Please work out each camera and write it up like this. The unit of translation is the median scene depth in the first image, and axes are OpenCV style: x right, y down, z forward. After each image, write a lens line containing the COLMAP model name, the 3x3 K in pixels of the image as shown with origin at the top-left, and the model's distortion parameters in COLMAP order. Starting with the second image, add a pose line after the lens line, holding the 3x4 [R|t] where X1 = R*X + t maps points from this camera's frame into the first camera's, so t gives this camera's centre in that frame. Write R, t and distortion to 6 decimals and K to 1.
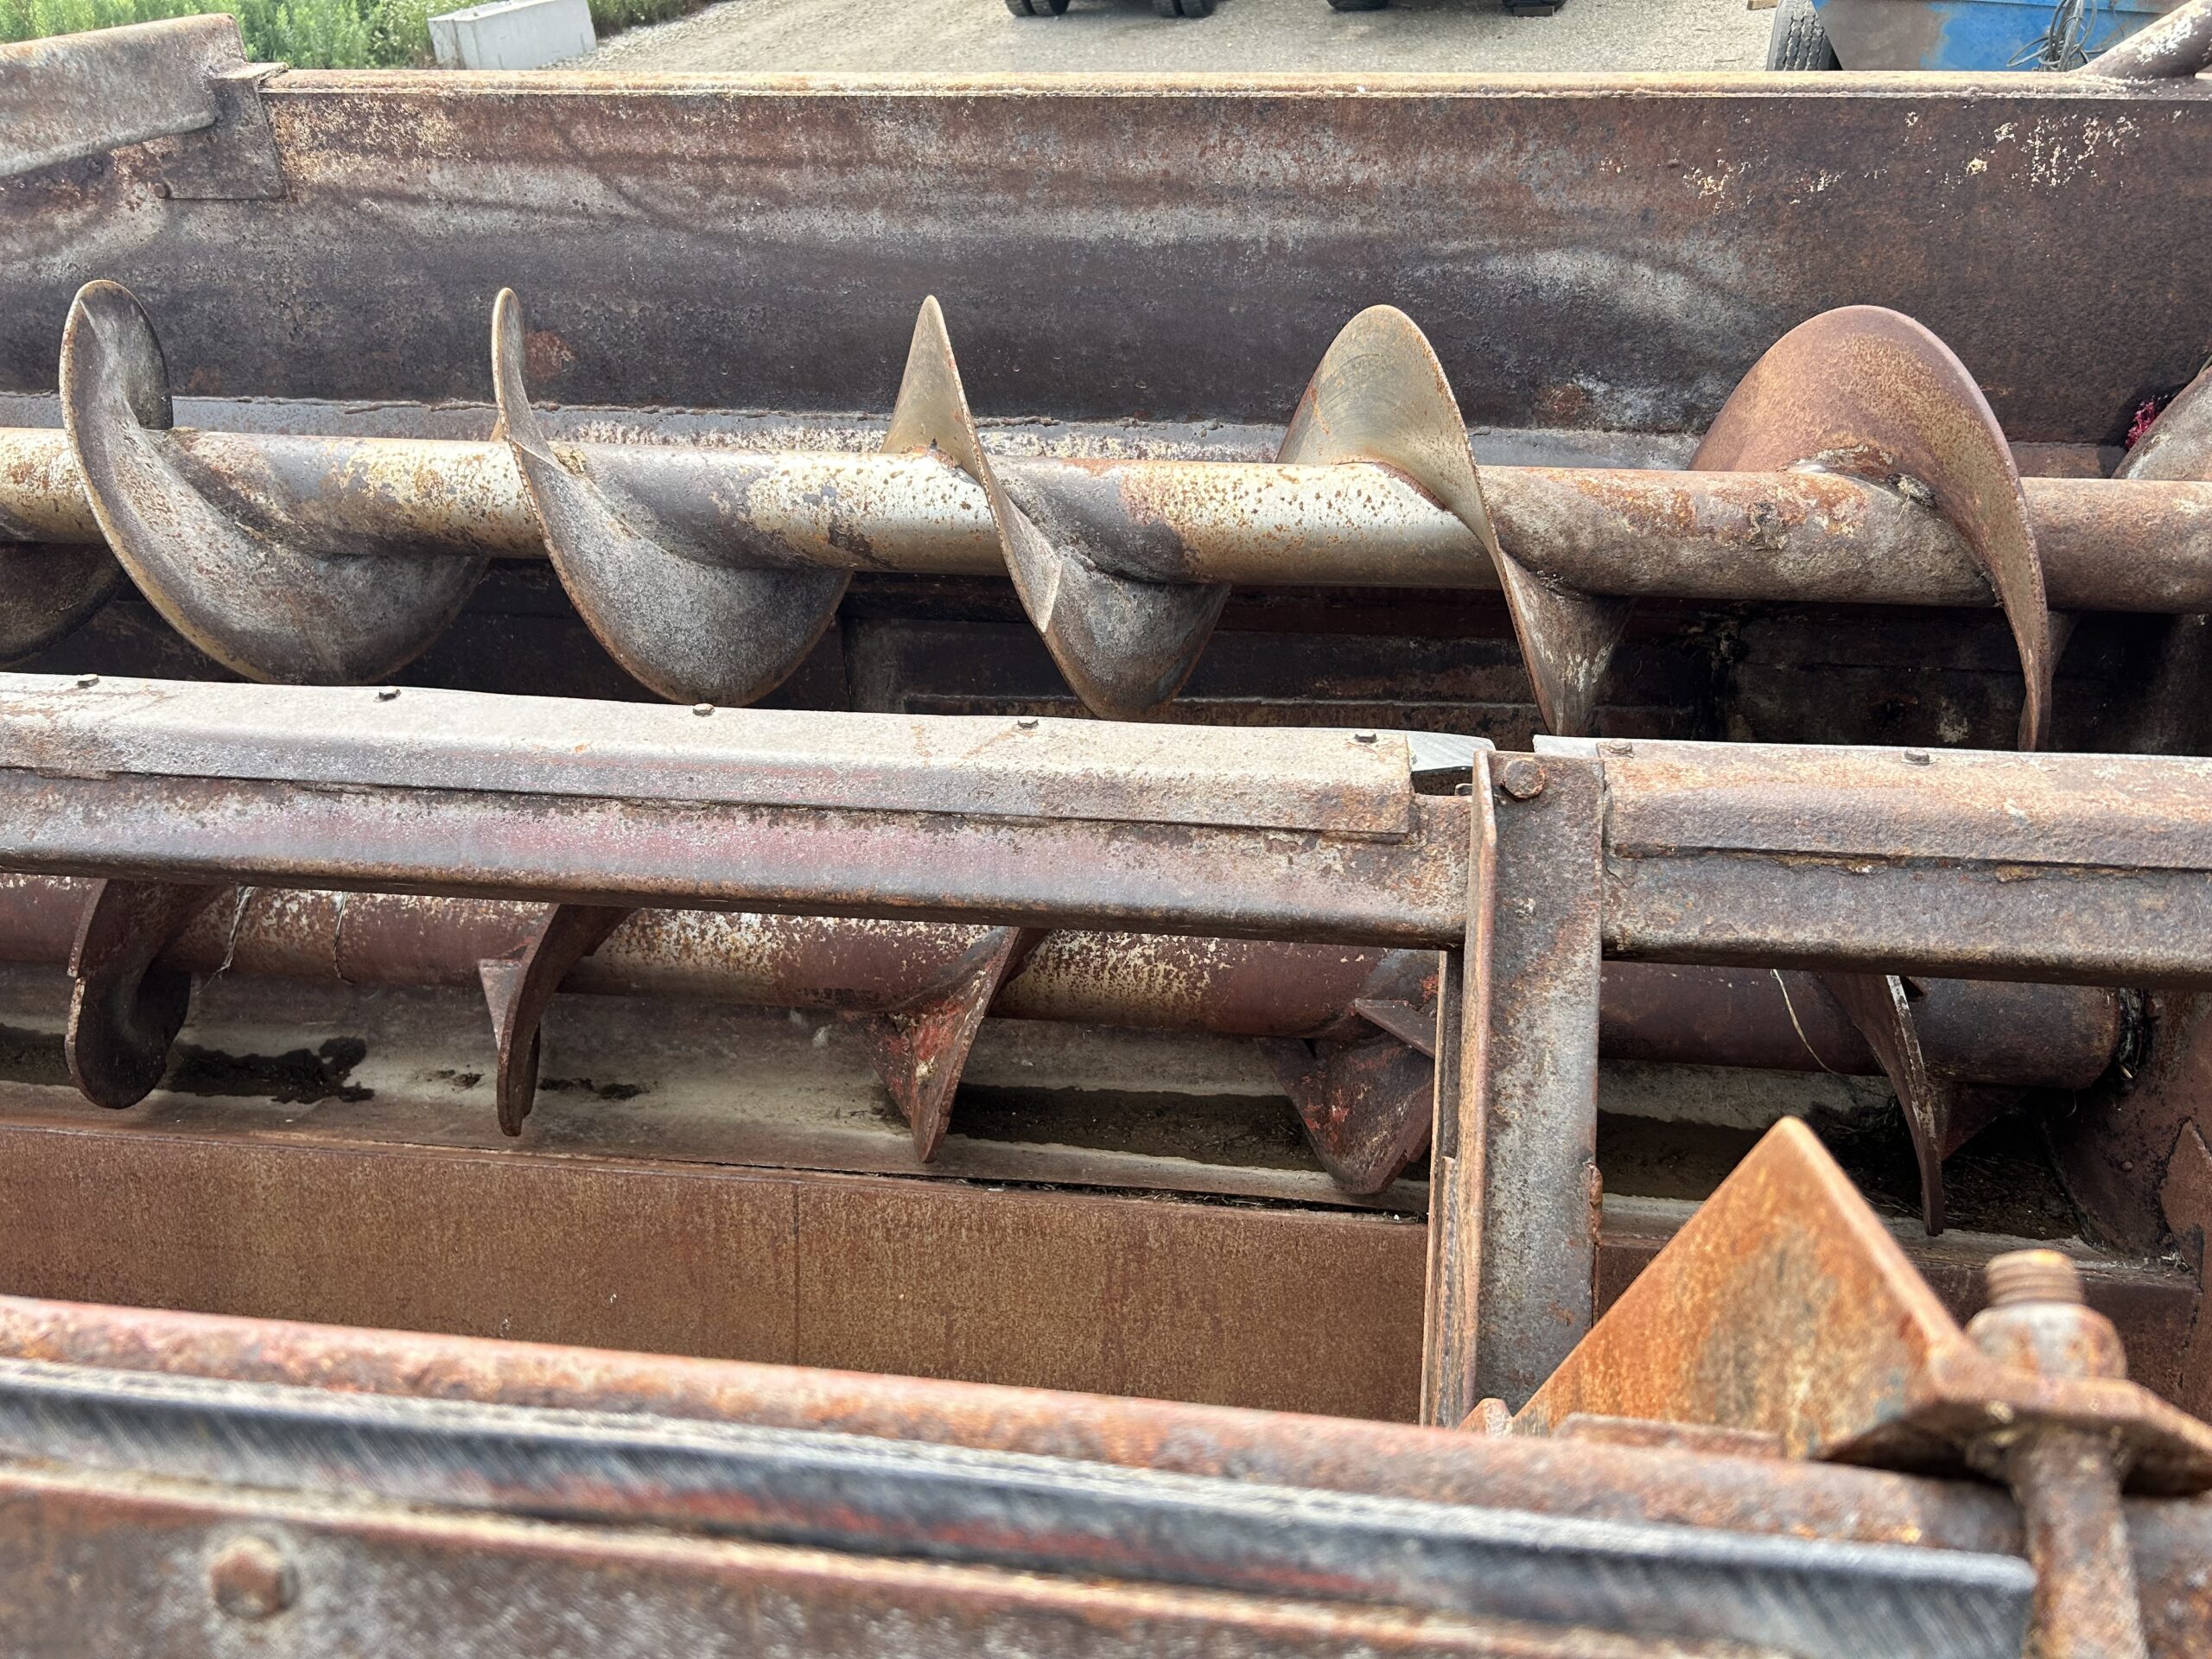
lens RADIAL K [[1700.5, 0, 1112.6], [0, 1700.5, 814.4], [0, 0, 1]] dist [0.049133, -0.050805]
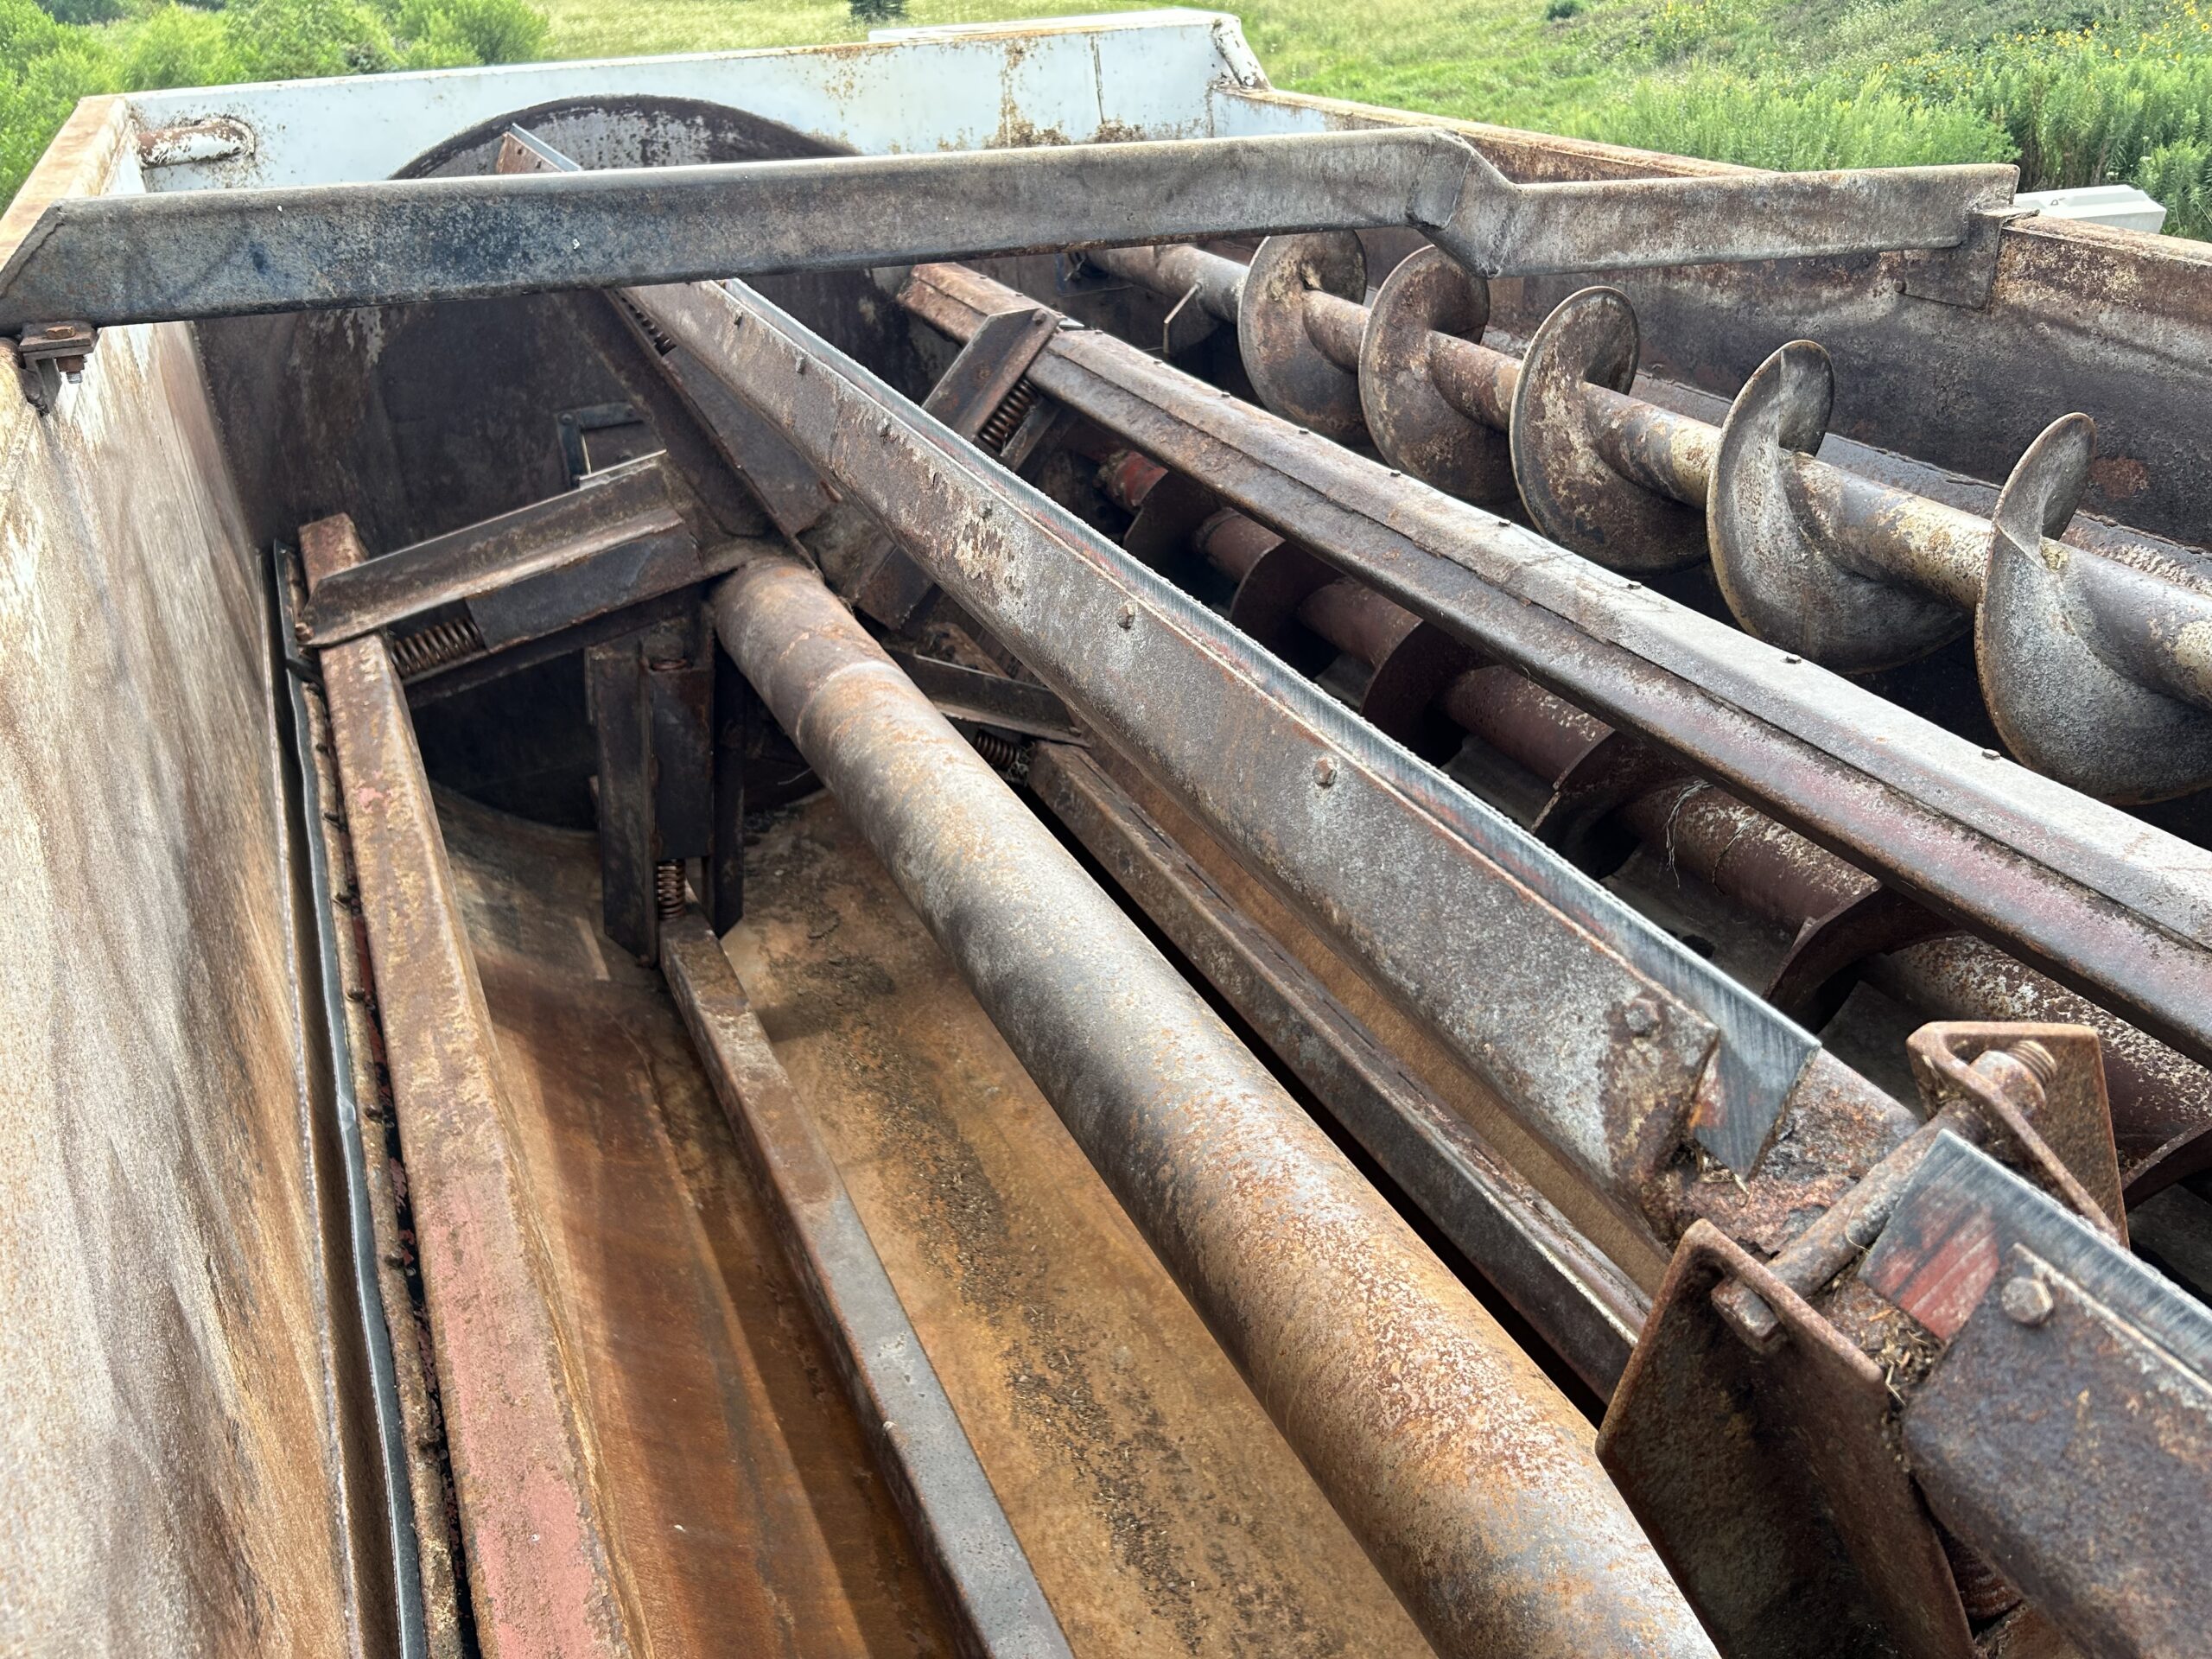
lens RADIAL K [[1700.5, 0, 1112.6], [0, 1700.5, 814.4], [0, 0, 1]] dist [0.049133, -0.050805]
pose [[0.535790, 0.413236, -0.736319, 0.293828], [-0.443294, 0.879869, 0.171232, 0.038548], [0.718623, 0.234661, 0.654610, -0.223462]]
